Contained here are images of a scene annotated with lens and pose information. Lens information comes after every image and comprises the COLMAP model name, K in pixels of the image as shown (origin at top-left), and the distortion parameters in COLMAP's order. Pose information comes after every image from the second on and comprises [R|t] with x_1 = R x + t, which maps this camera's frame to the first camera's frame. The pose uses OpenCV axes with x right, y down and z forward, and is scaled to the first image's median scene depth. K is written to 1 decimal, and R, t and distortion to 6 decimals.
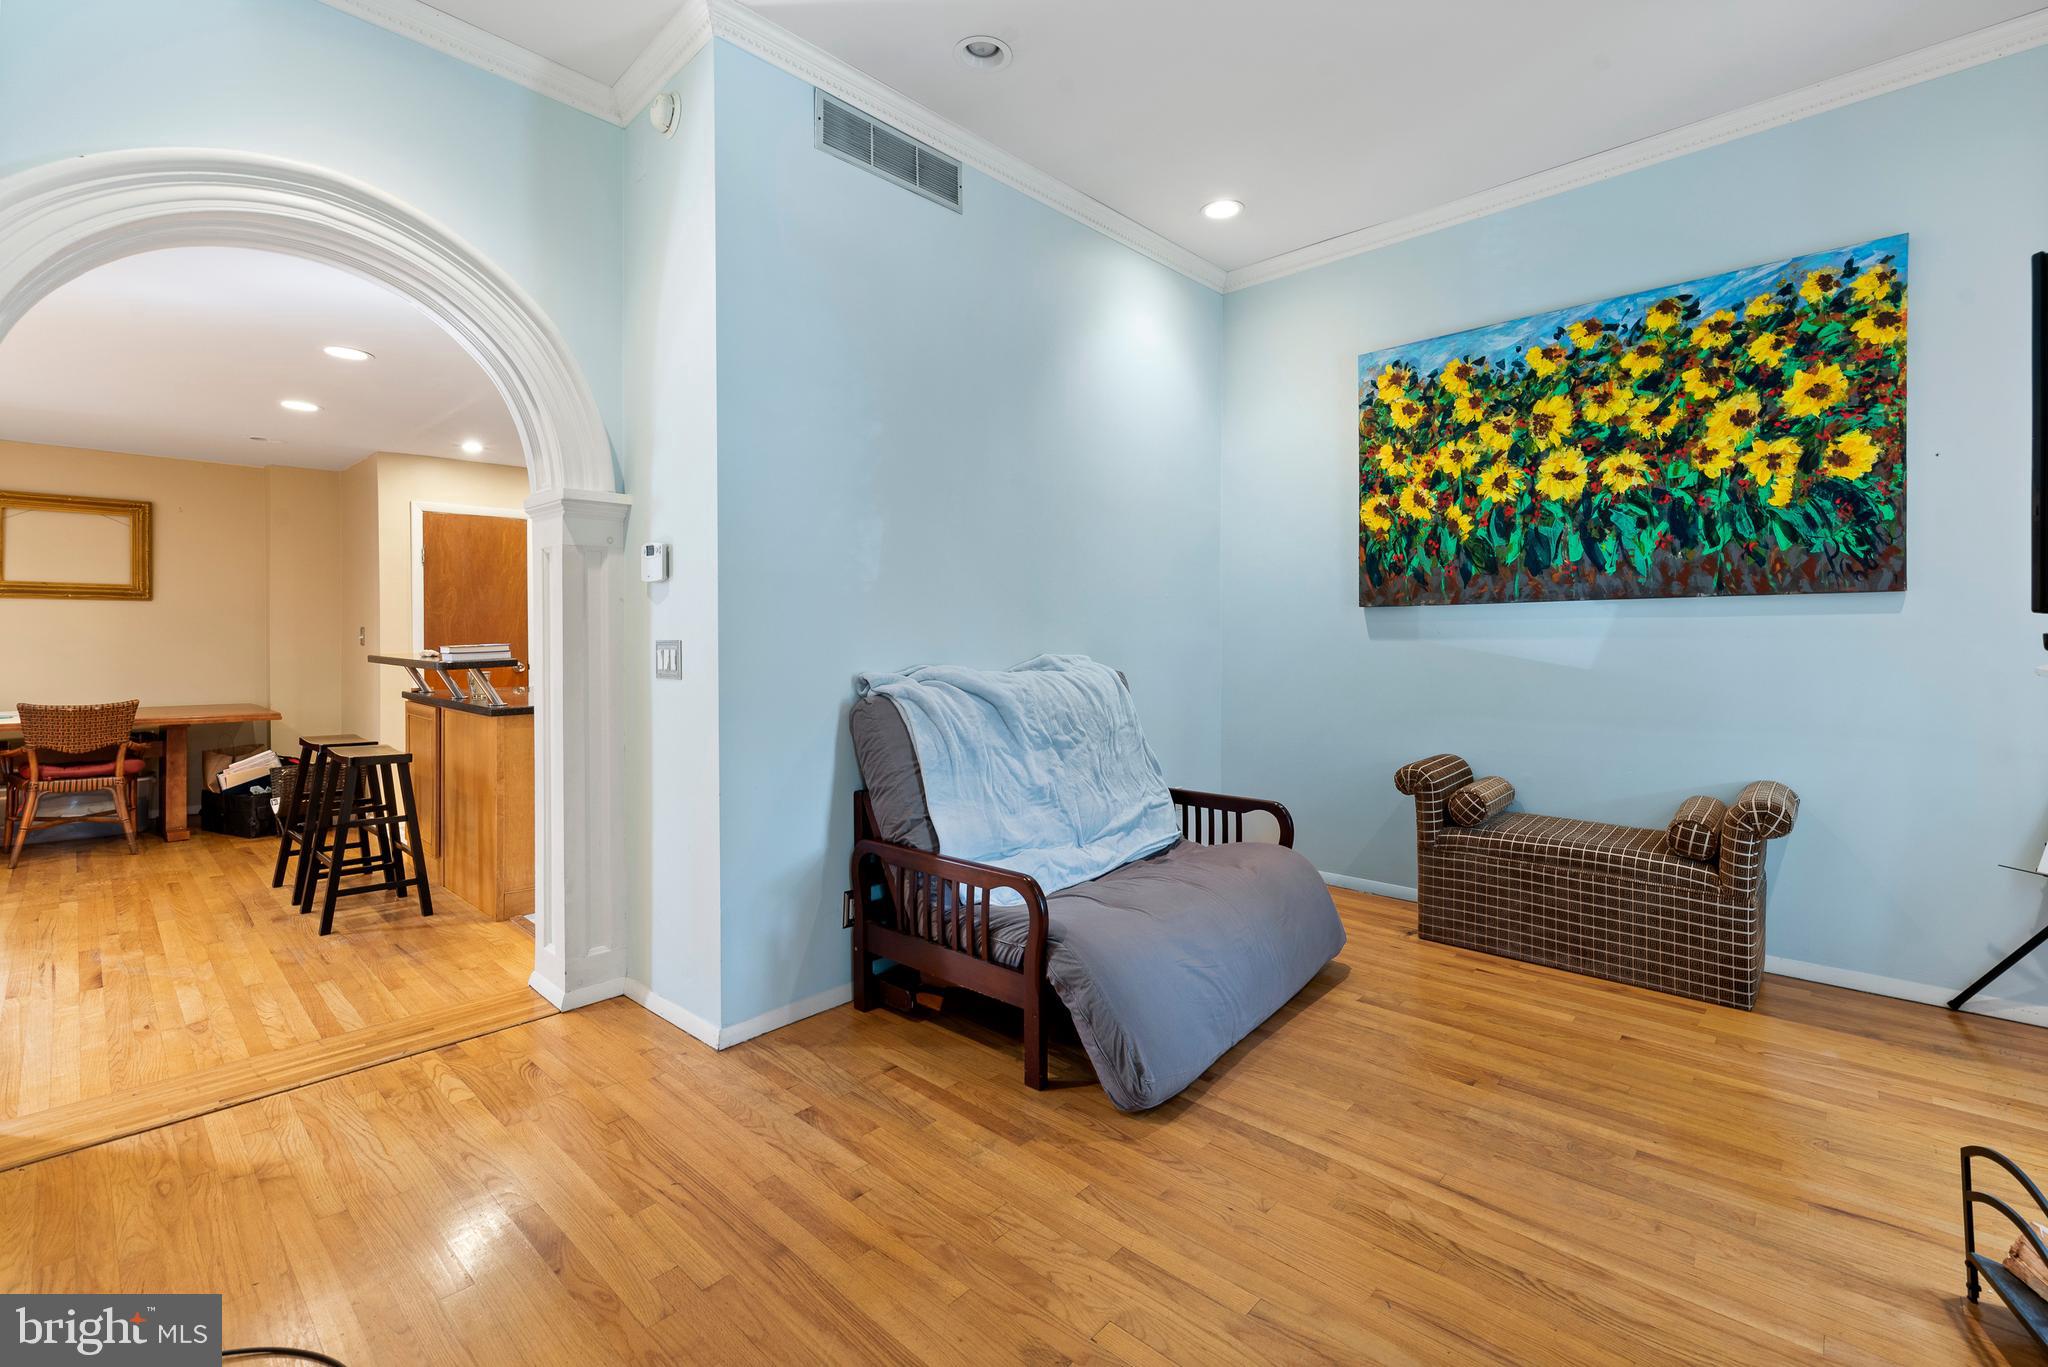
lens RADIAL K [[902.3, 0, 1029.0], [0, 902.3, 636.0], [0, 0, 1]] dist [0.003796, -0.001954]
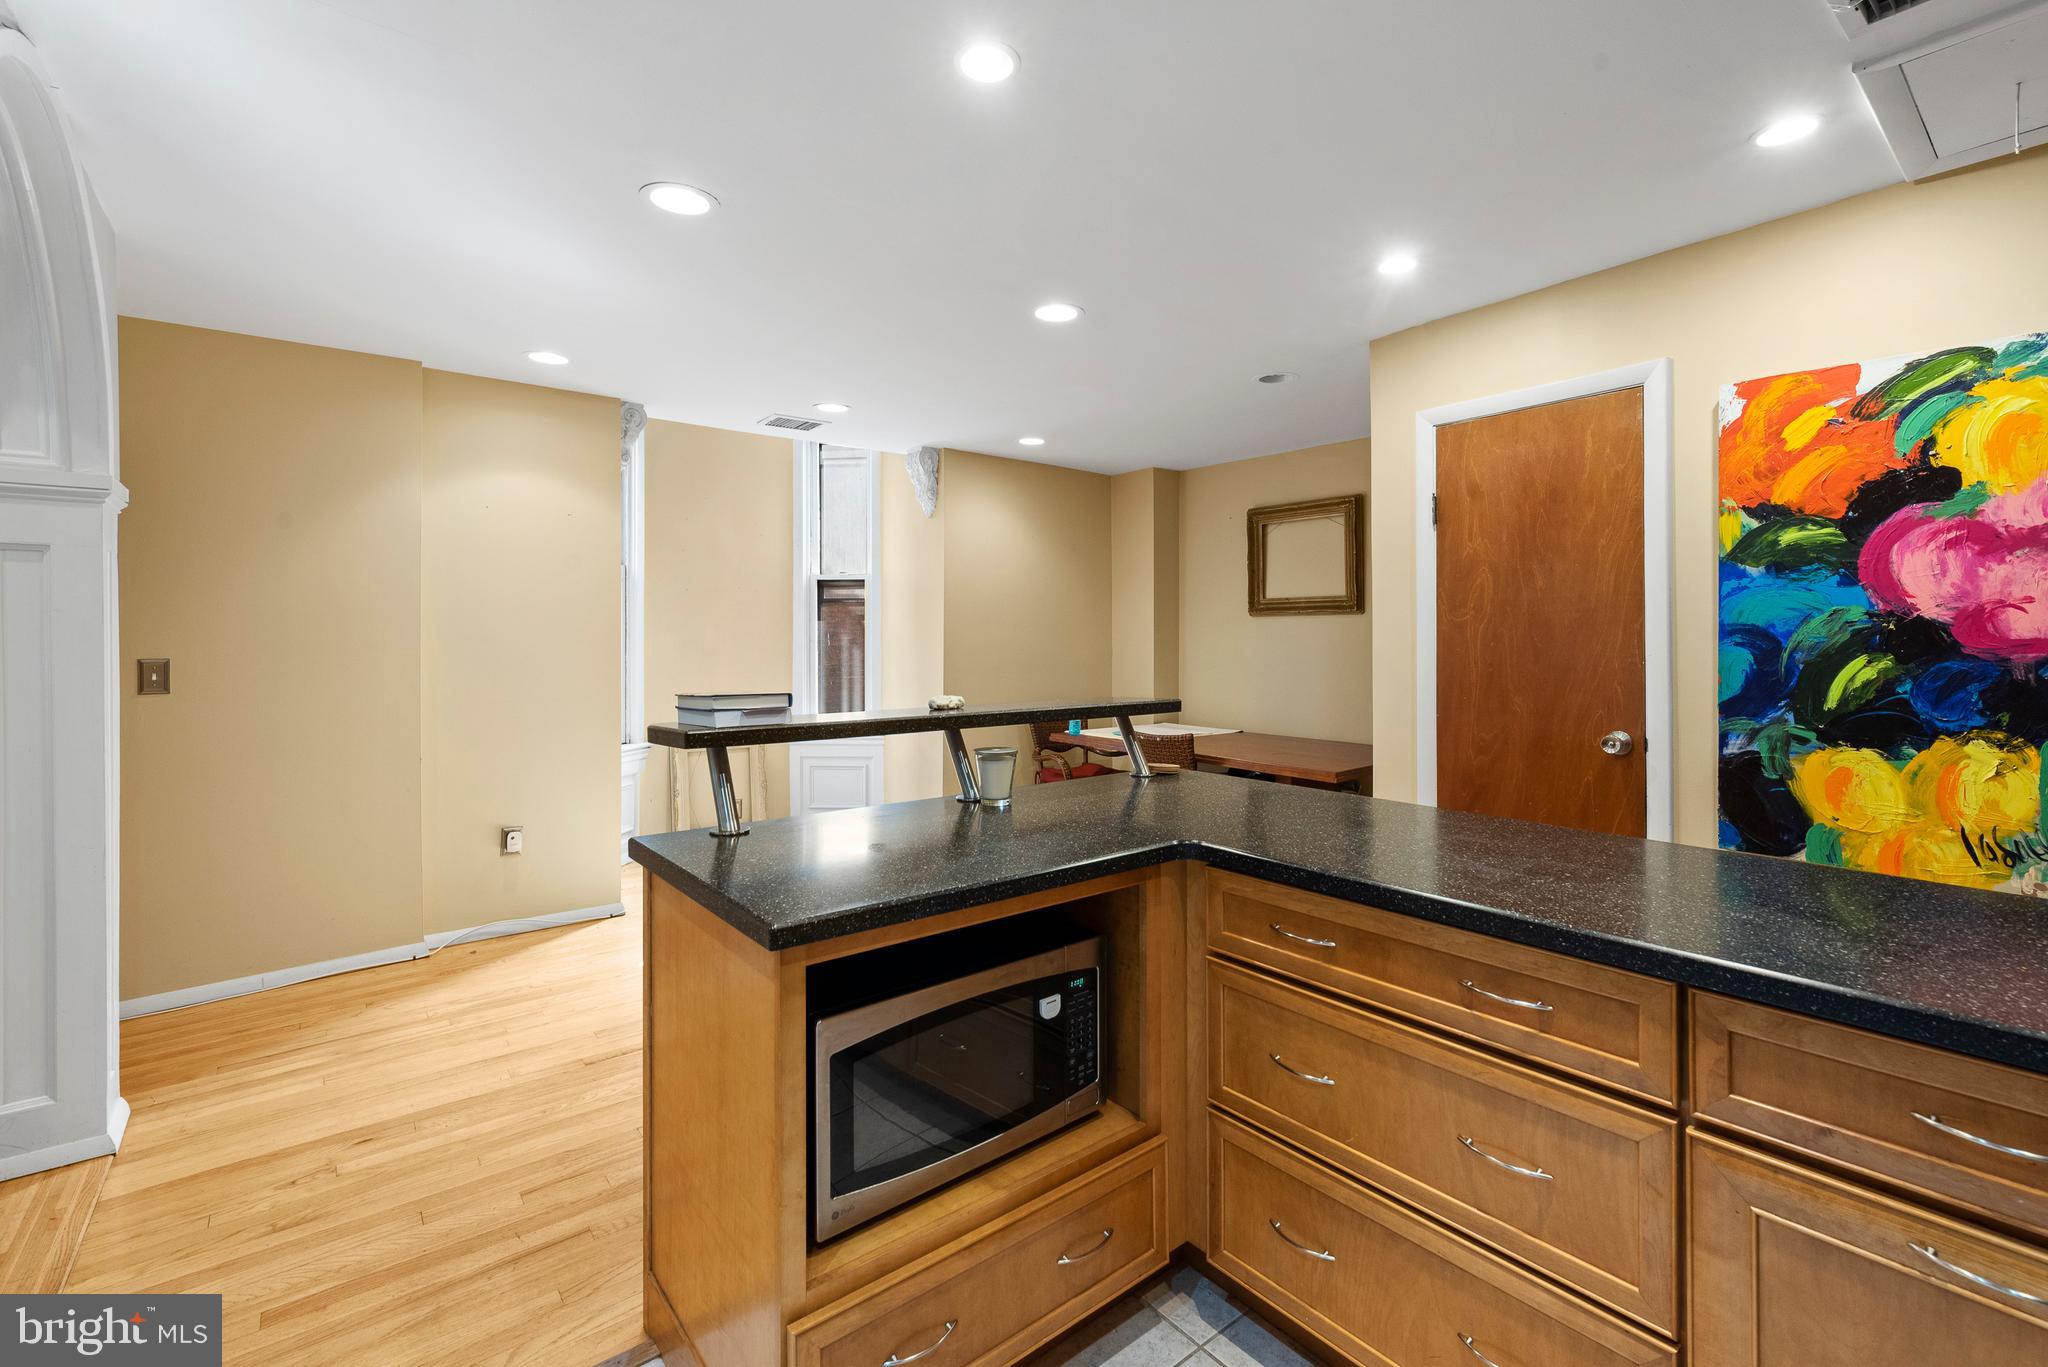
lens RADIAL K [[902.3, 0, 1042.9], [0, 902.3, 637.1], [0, 0, 1]] dist [0.003796, -0.001954]
pose [[-0.129639, -0.008070, -0.991528, -0.199023], [-0.004377, 0.999962, -0.007566, -0.017696], [0.991552, 0.003359, -0.129669, 1.414932]]
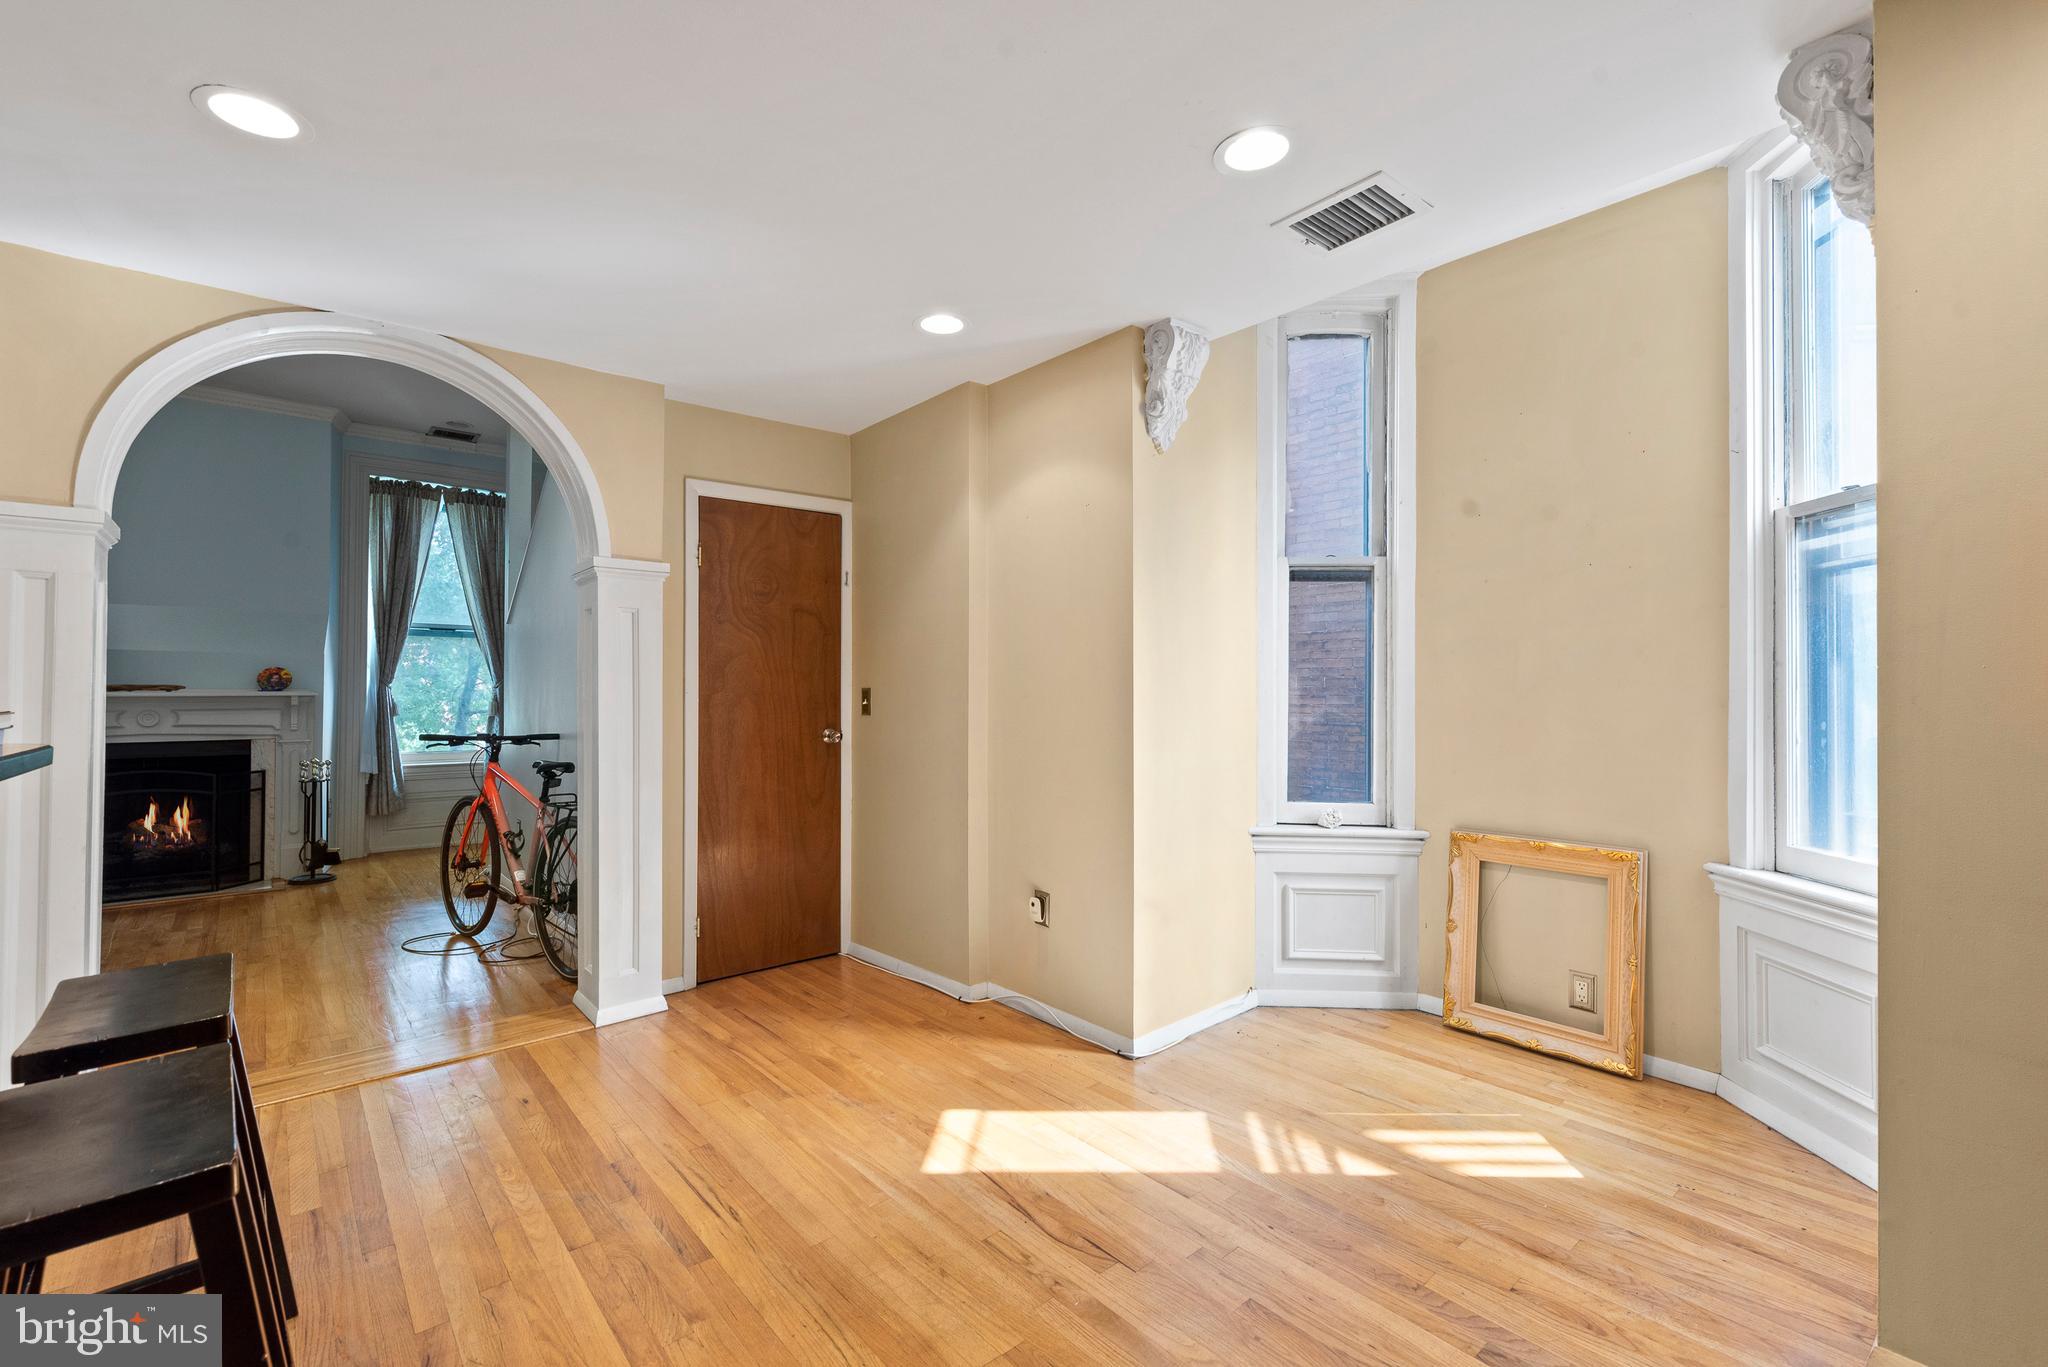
lens RADIAL K [[902.3, 0, 1017.9], [0, 902.3, 688.8], [0, 0, 1]] dist [0.003796, -0.001954]
pose [[-0.993391, -0.002807, 0.114741, -1.315666], [-0.002633, 0.999995, 0.001663, -0.000512], [-0.114745, 0.001349, -0.993394, 1.556160]]
